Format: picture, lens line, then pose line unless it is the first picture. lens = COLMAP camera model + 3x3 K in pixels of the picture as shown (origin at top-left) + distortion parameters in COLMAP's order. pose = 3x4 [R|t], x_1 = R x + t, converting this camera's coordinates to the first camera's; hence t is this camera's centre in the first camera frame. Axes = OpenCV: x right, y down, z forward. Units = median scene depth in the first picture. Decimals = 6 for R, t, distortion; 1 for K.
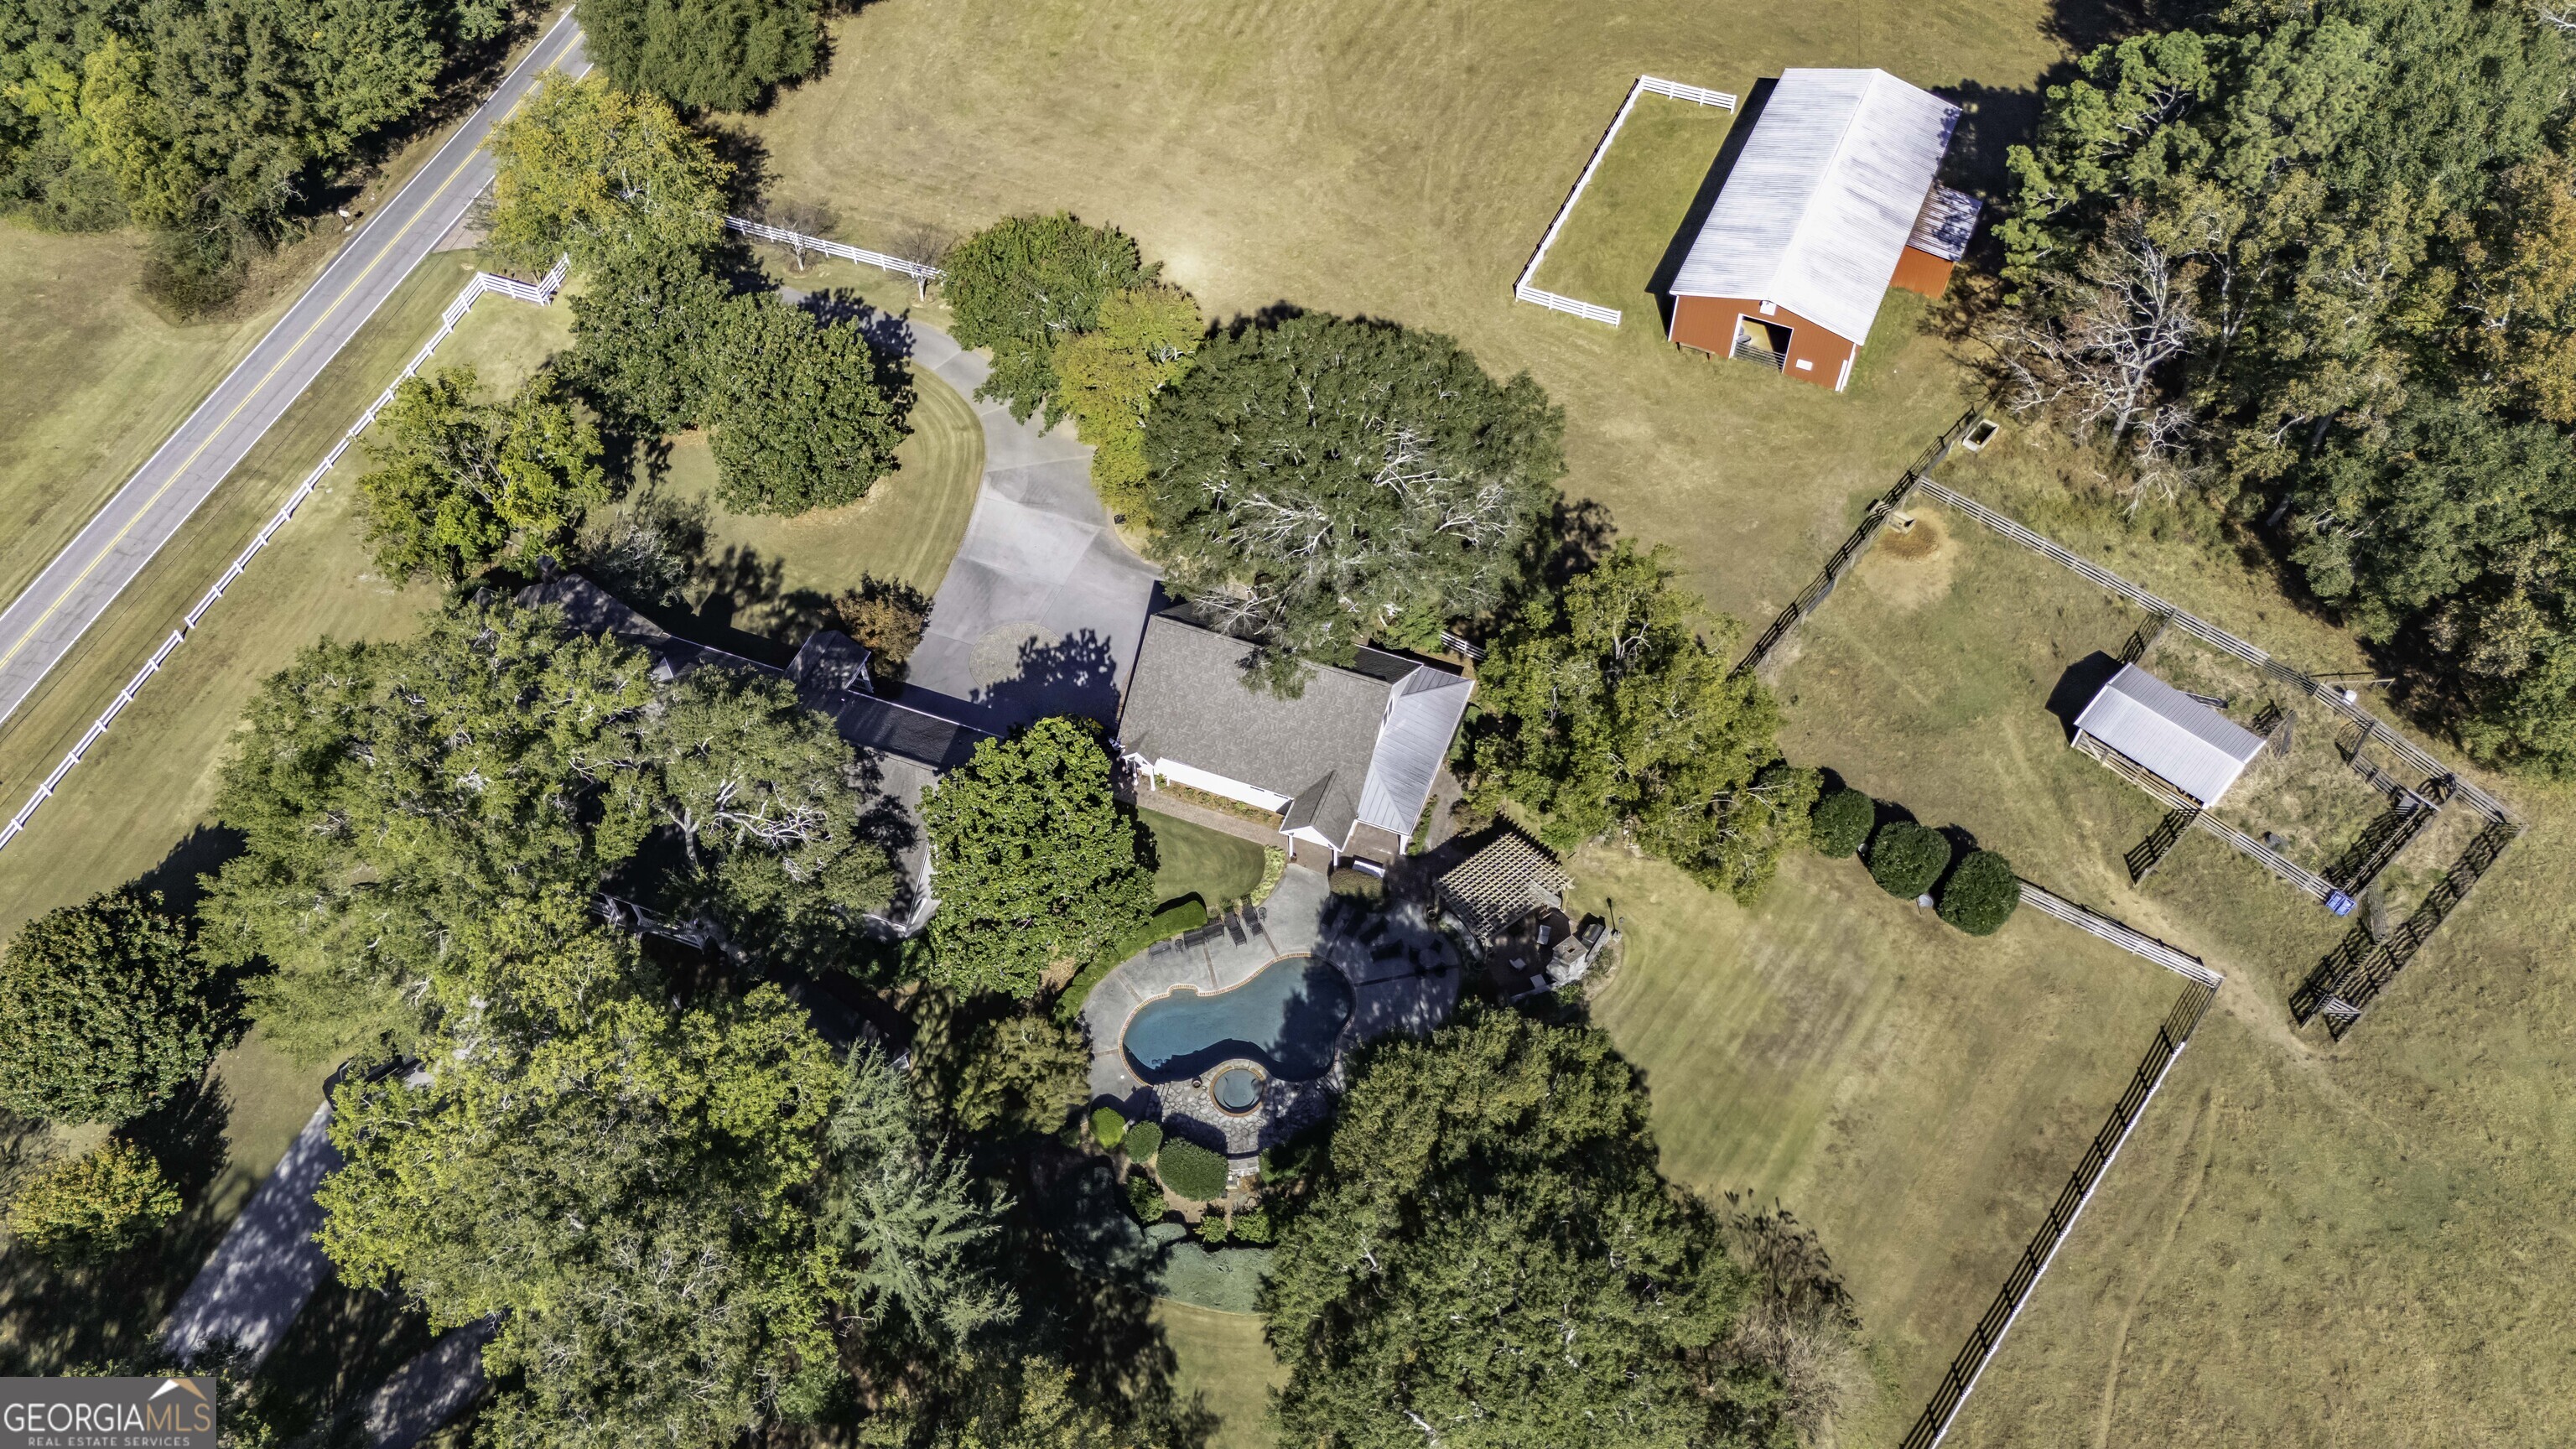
lens RADIAL K [[1929.2, 0, 1275.8], [0, 1929.2, 706.4], [0, 0, 1]] dist [0.099992, -0.121544]
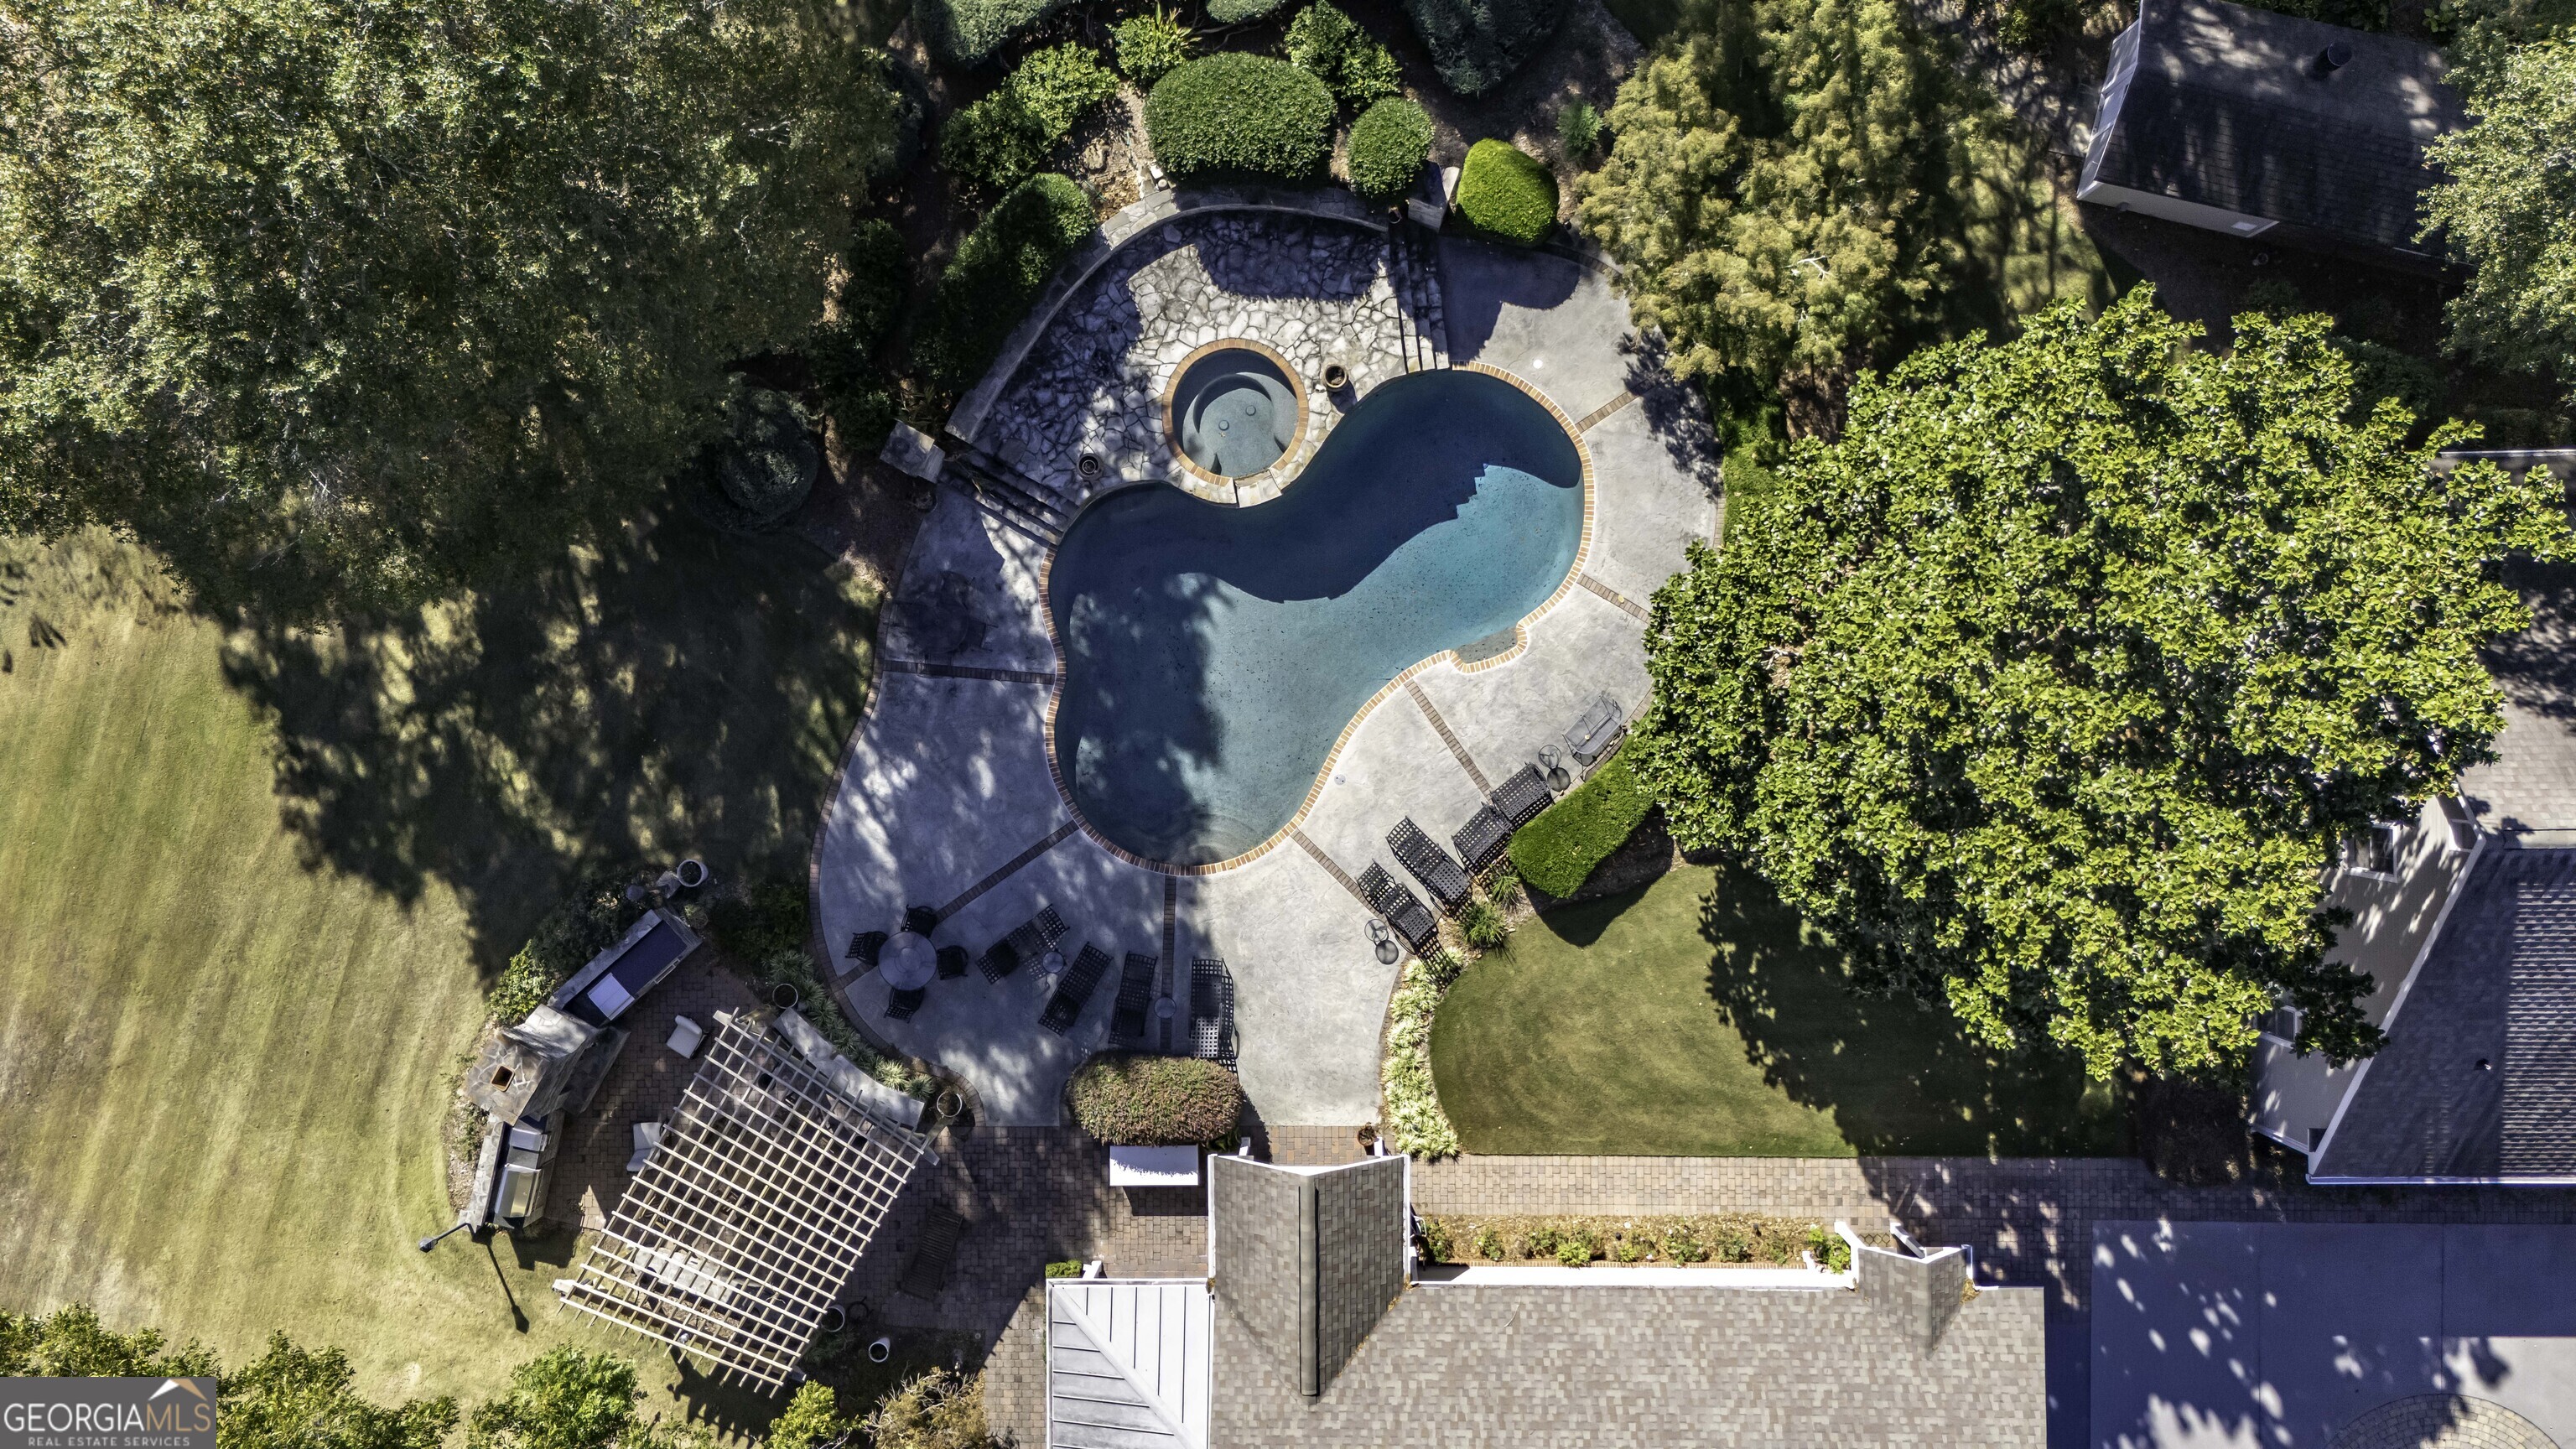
lens RADIAL K [[1929.2, 0, 1275.8], [0, 1929.2, 706.4], [0, 0, 1]] dist [0.099992, -0.121544]
pose [[-0.928421, 0.371235, 0.014828, -0.010785], [-0.283395, -0.733421, 0.617884, -0.084100], [0.240255, 0.569454, 0.786129, 0.714621]]
